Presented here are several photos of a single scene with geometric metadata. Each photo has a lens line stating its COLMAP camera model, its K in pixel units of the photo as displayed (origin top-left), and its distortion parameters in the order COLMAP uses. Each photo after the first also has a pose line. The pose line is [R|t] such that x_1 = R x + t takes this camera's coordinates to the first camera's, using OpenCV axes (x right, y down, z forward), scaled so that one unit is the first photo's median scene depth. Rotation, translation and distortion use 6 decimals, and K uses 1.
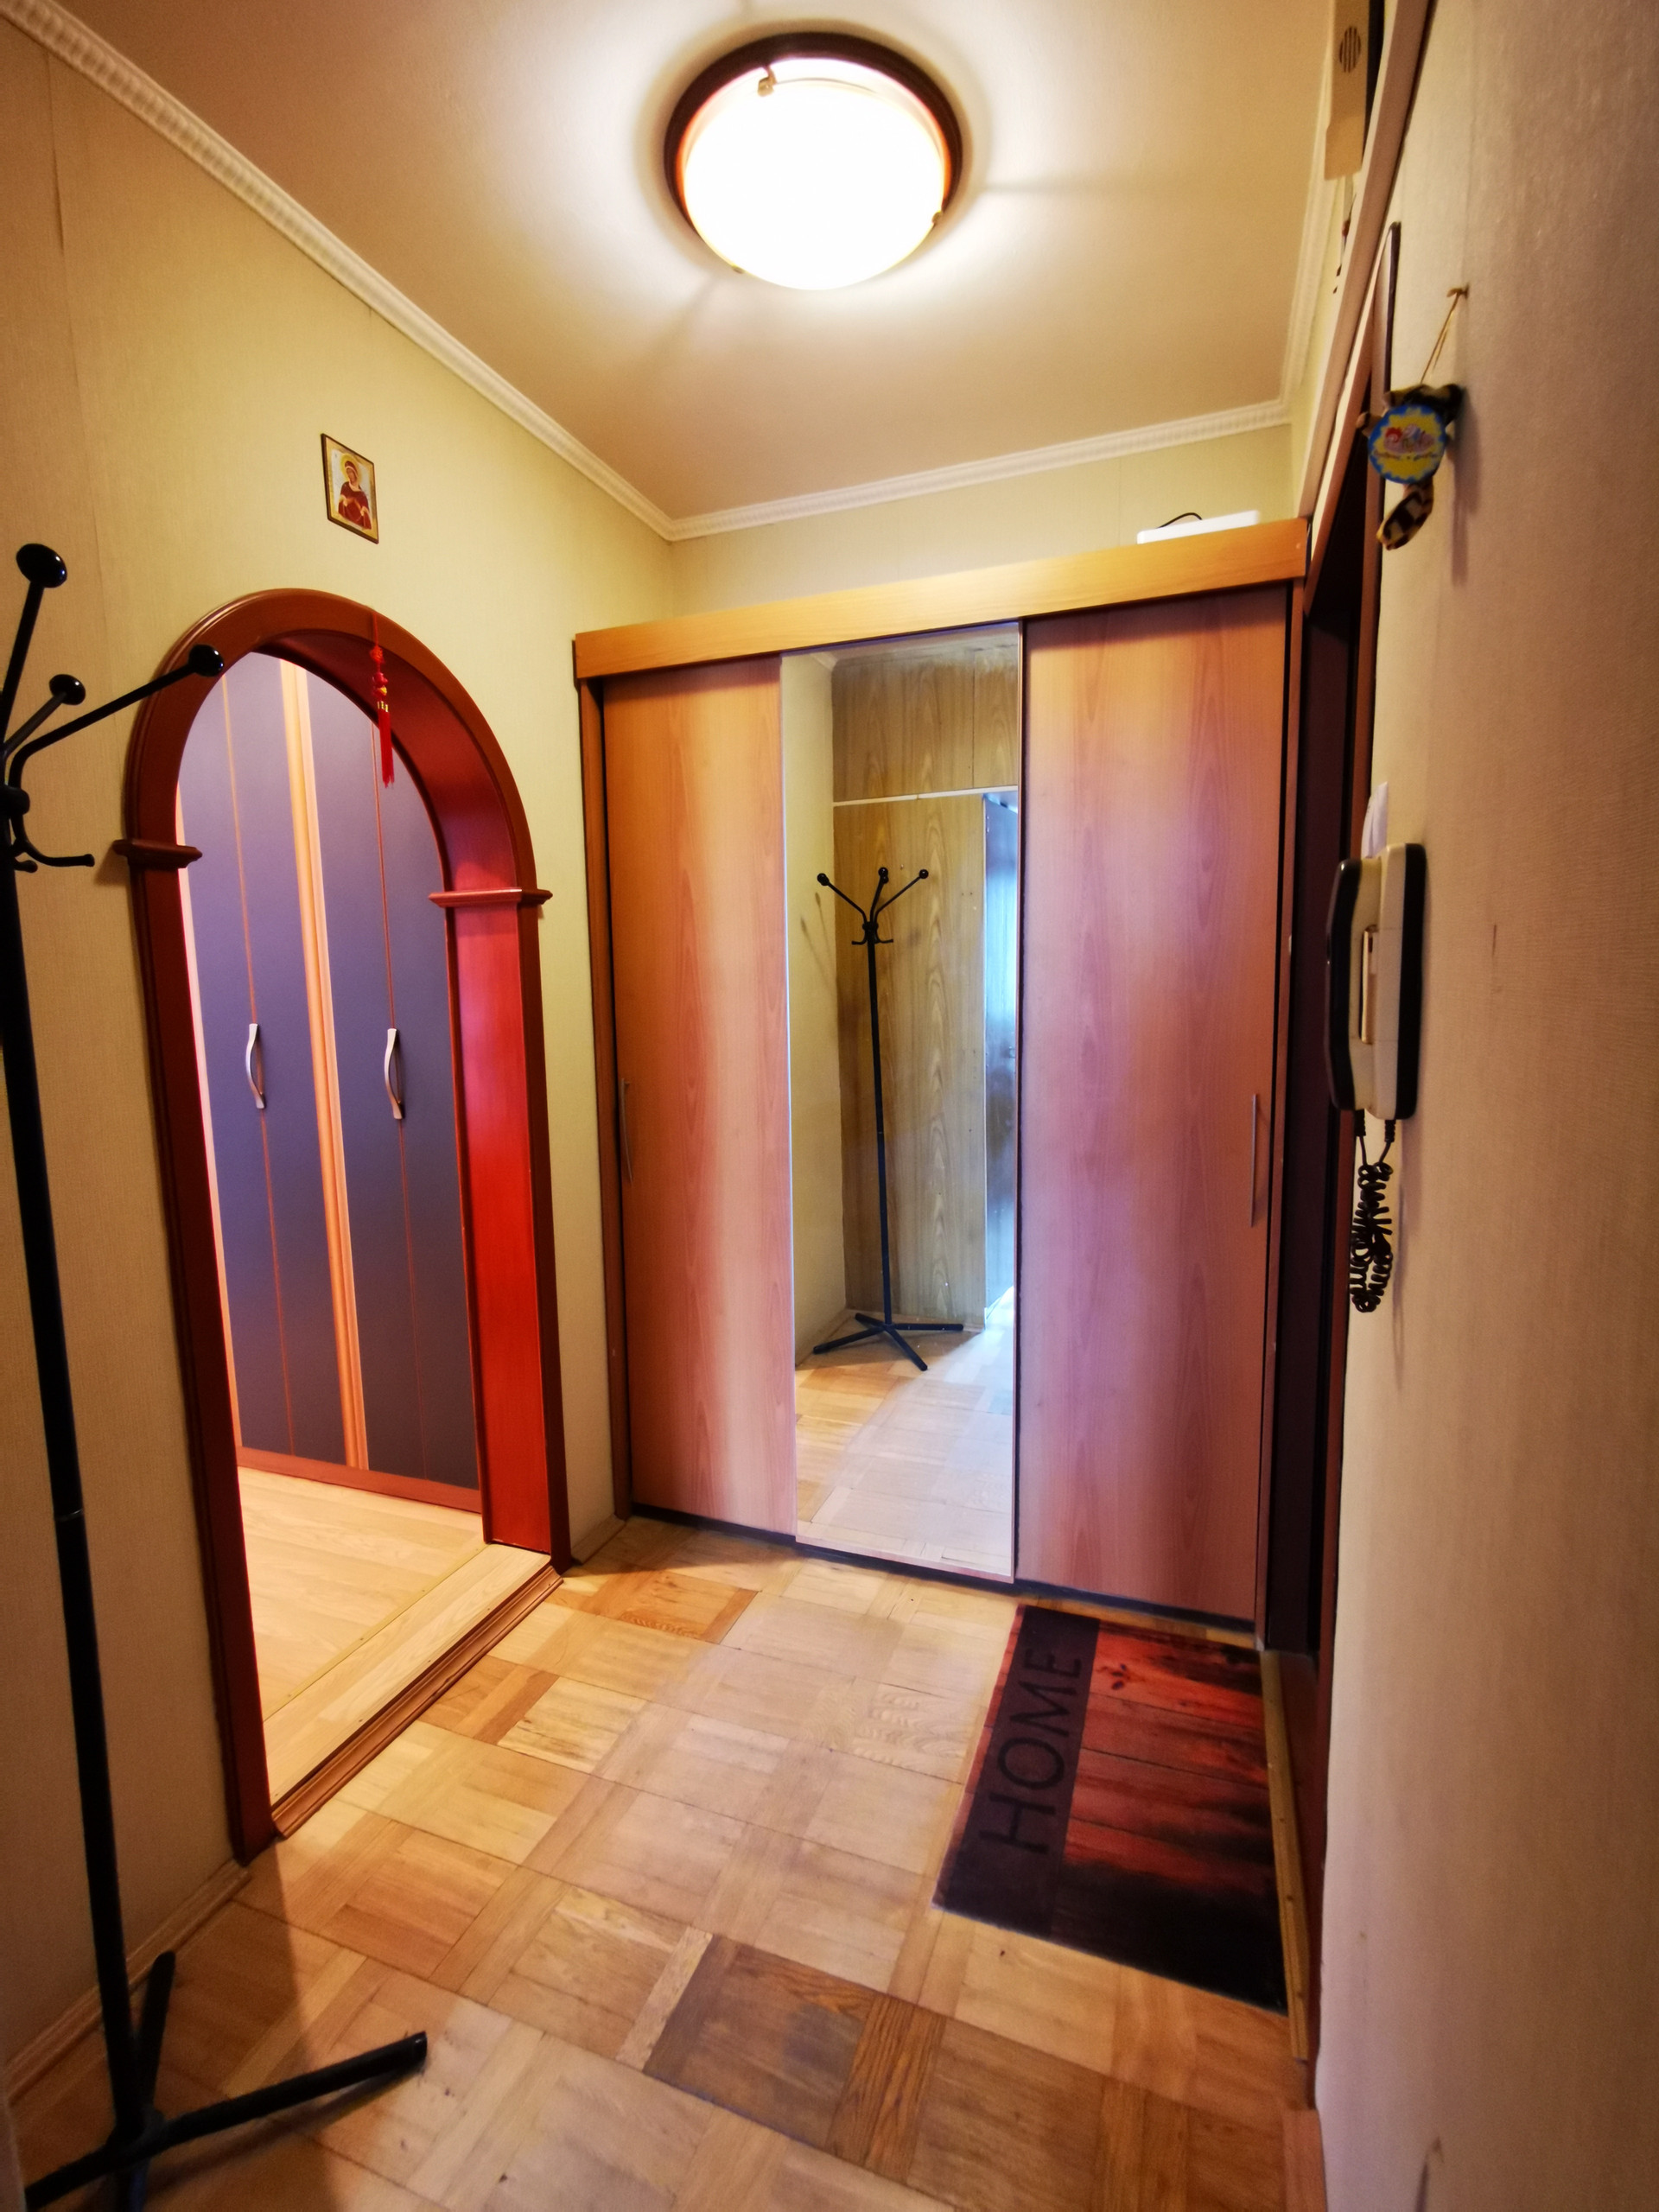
lens RADIAL K [[1014.5, 0, 829.8], [0, 1014.5, 1102.3], [0, 0, 1]] dist [0.005252, 0.000414]
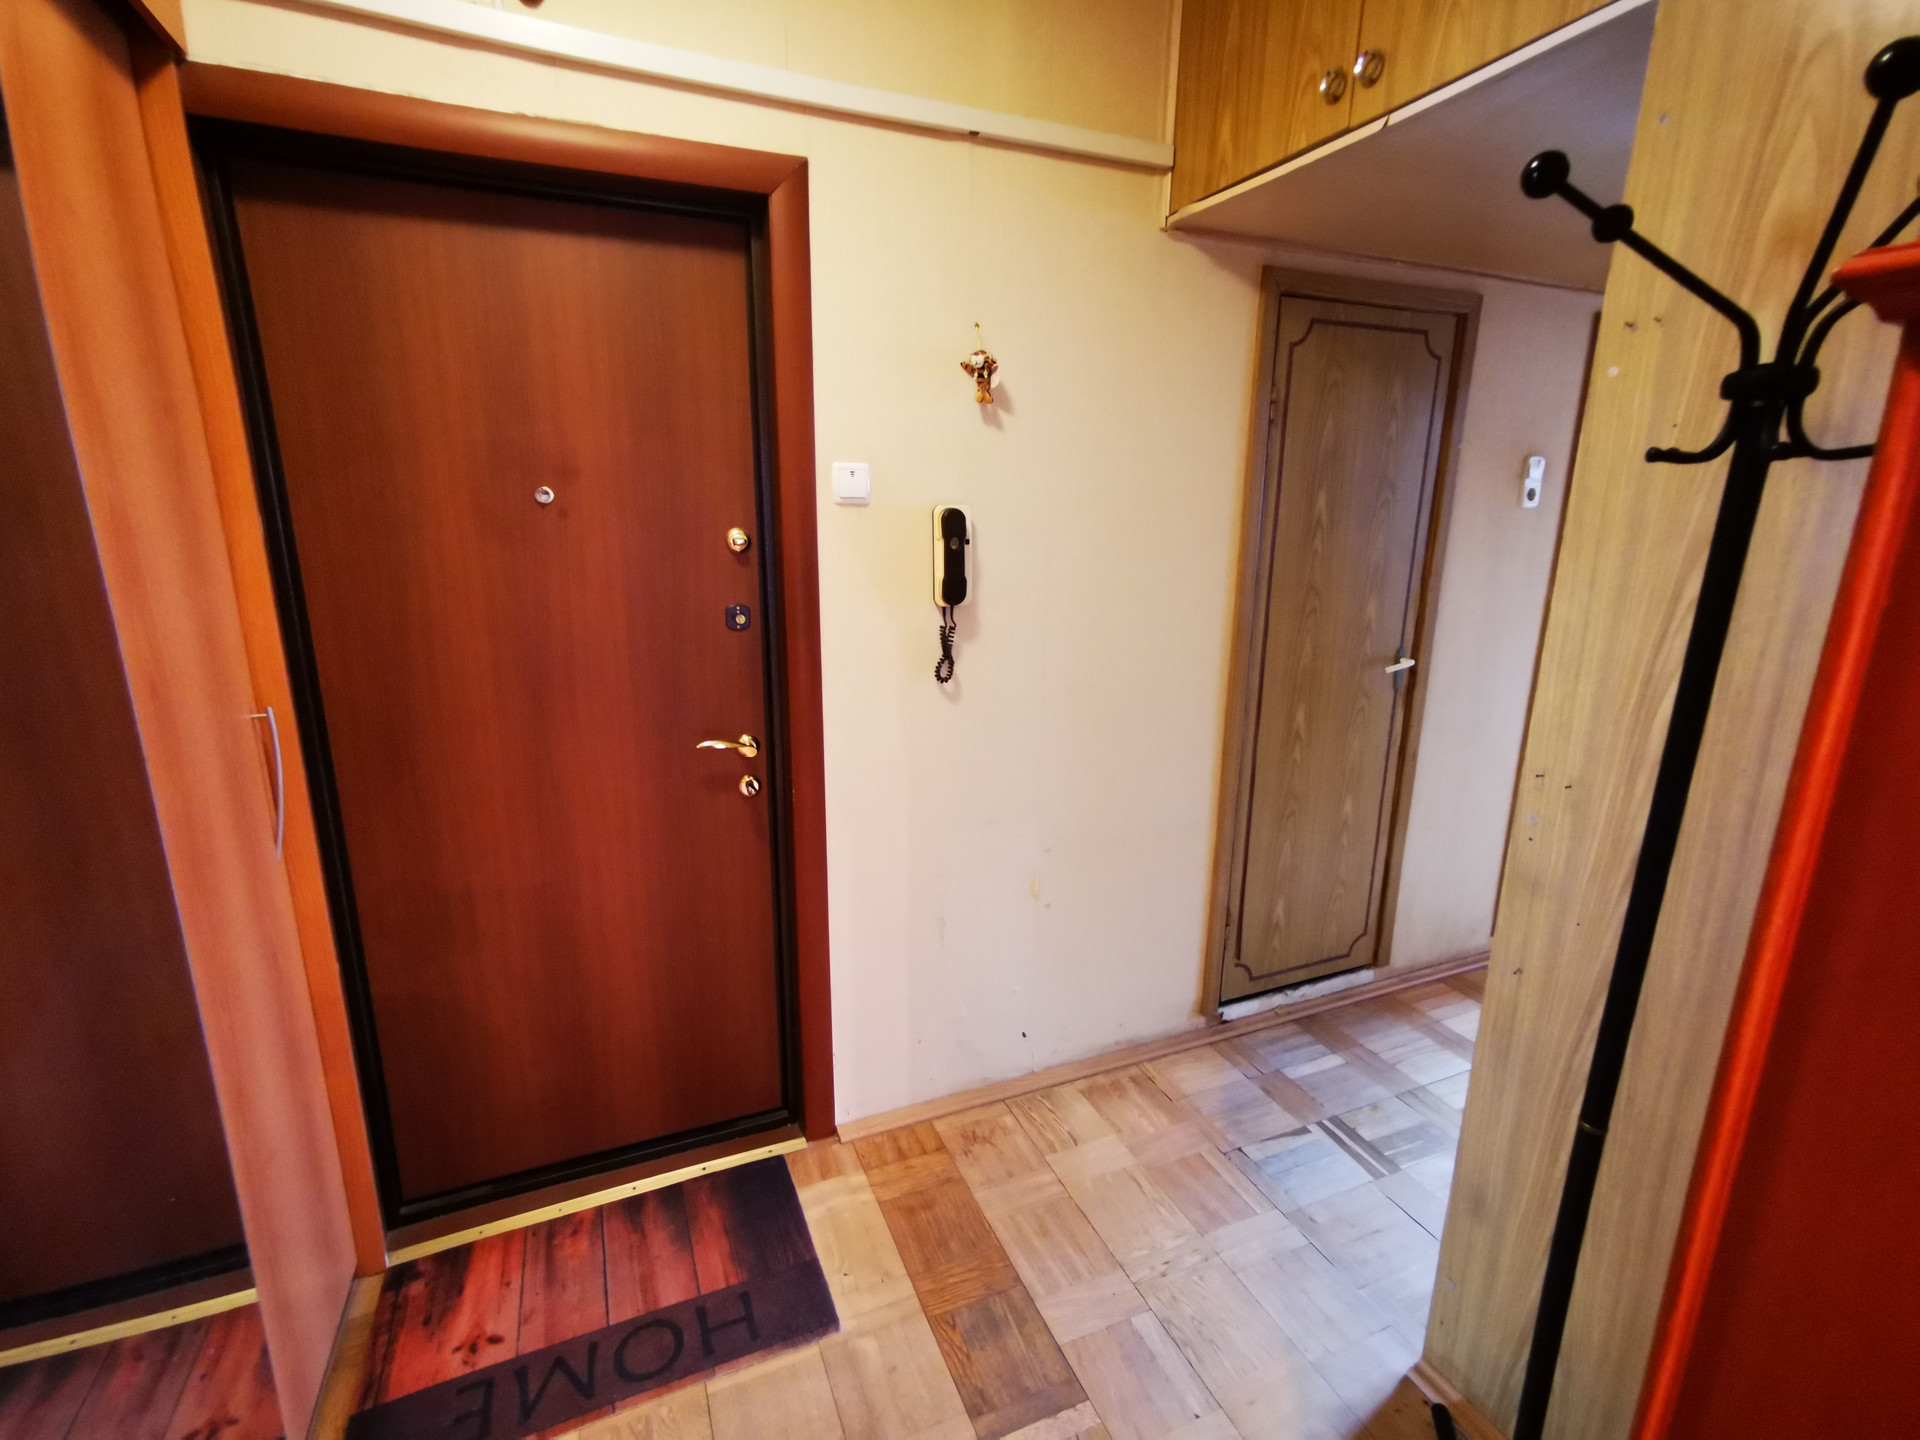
lens RADIAL K [[880.6, 0, 958.6], [0, 880.6, 725.7], [0, 0, 1]] dist [0.005252, 0.000414]
pose [[-0.687377, -0.161534, 0.708110, -0.655012], [0.090662, 0.948245, 0.304321, -0.218643], [-0.720620, 0.273382, -0.637157, 1.430397]]
